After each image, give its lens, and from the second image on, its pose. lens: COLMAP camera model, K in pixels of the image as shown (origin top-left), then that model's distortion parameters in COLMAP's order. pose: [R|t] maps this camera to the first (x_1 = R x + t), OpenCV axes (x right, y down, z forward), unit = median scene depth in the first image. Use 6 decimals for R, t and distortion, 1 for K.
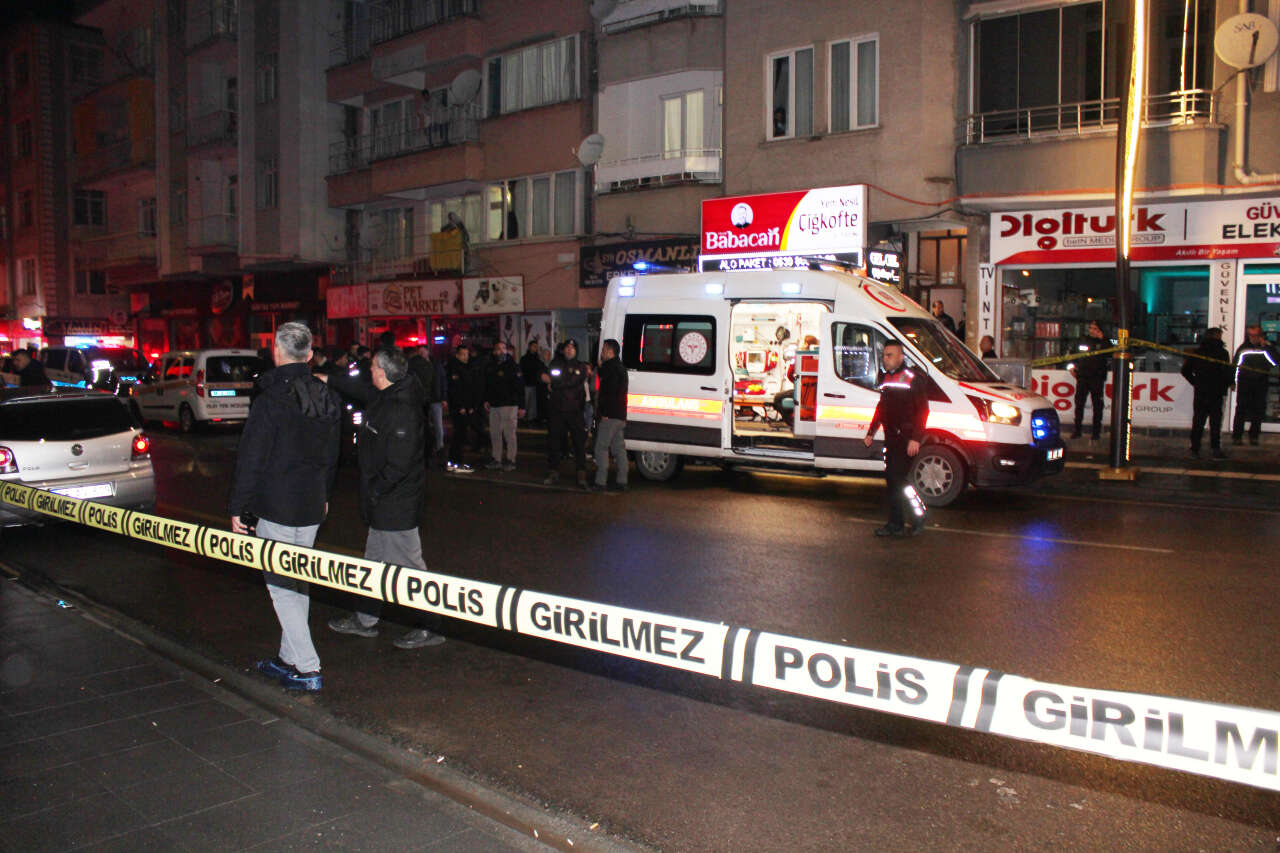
lens RADIAL K [[1031.2, 0, 639.6], [0, 1031.2, 391.6], [0, 0, 1]] dist [-0.181015, 0.145780]
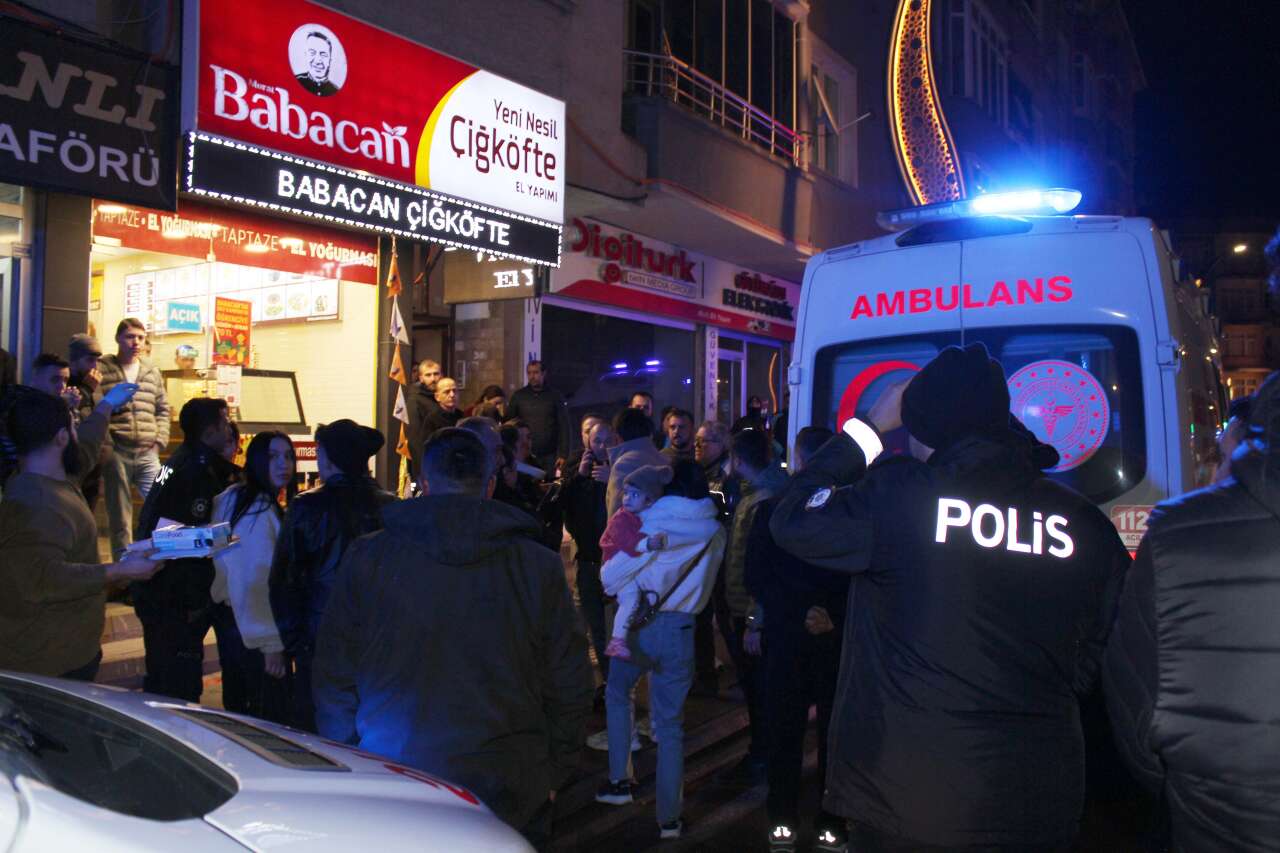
lens RADIAL K [[1082.5, 0, 645.6], [0, 1082.5, 421.4], [0, 0, 1]] dist [-0.175192, 0.176251]
pose [[-0.104682, 0.008845, 0.994466, -0.320617], [0.033998, 0.999408, -0.005310, -0.045506], [-0.993924, 0.033254, -0.104921, 1.077856]]
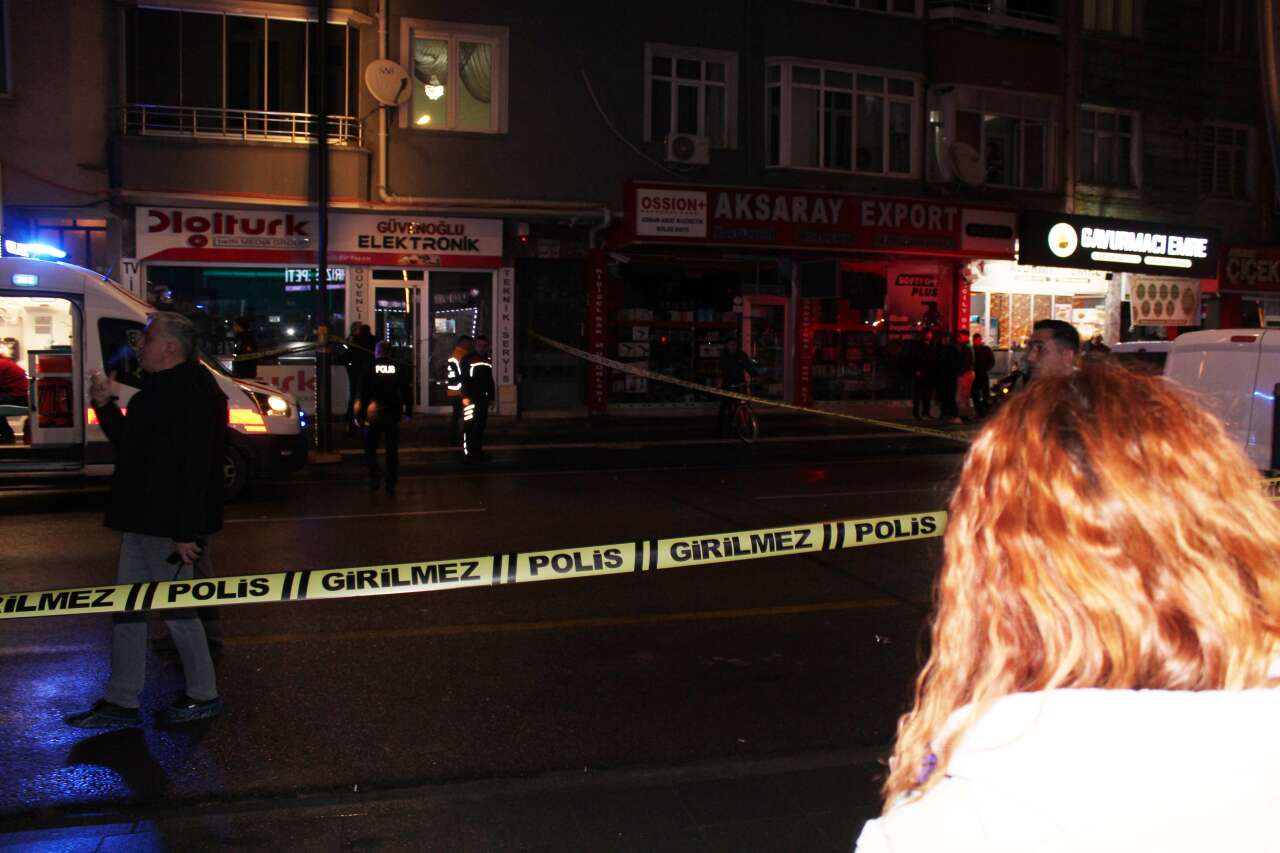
lens RADIAL K [[1082.5, 0, 645.6], [0, 1082.5, 421.4], [0, 0, 1]] dist [-0.175192, 0.176251]
pose [[0.530367, -0.068282, 0.845014, -0.272403], [0.037600, 0.997665, 0.057018, -0.009678], [-0.846934, 0.001532, 0.531696, 0.047060]]
